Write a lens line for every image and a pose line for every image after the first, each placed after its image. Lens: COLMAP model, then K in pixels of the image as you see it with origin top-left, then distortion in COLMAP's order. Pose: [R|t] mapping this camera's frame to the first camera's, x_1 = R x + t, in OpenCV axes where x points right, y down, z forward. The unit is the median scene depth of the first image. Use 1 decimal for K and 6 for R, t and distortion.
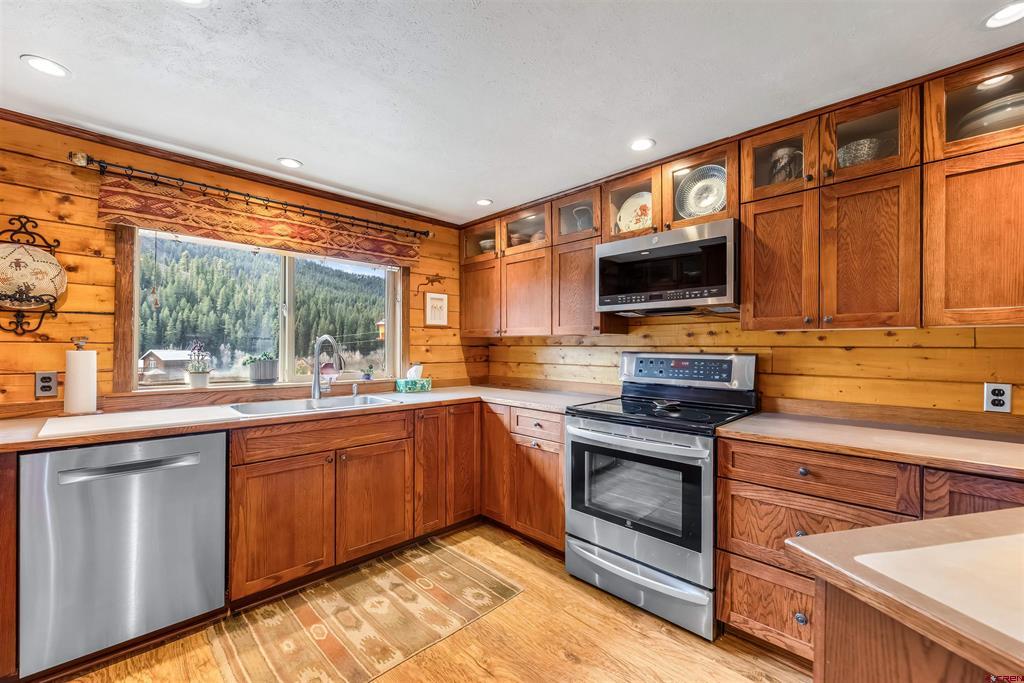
lens RADIAL K [[417.4, 0, 511.3], [0, 417.4, 344.7], [0, 0, 1]] dist [-0.001446, -0.000593]
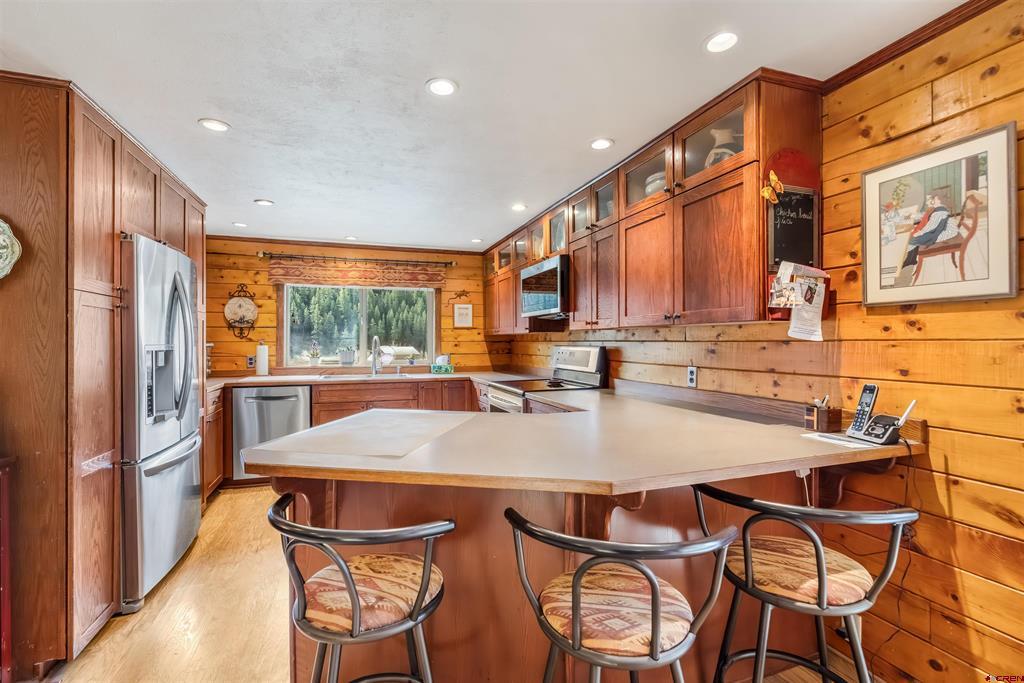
lens RADIAL K [[455.9, 0, 512.0], [0, 455.9, 341.5], [0, 0, 1]] dist [-0.001353, -0.000540]
pose [[0.906284, -0.007695, -0.422600, 0.665887], [0.009460, 0.999953, 0.002080, 0.000270], [0.422564, -0.005883, 0.906314, -0.338386]]
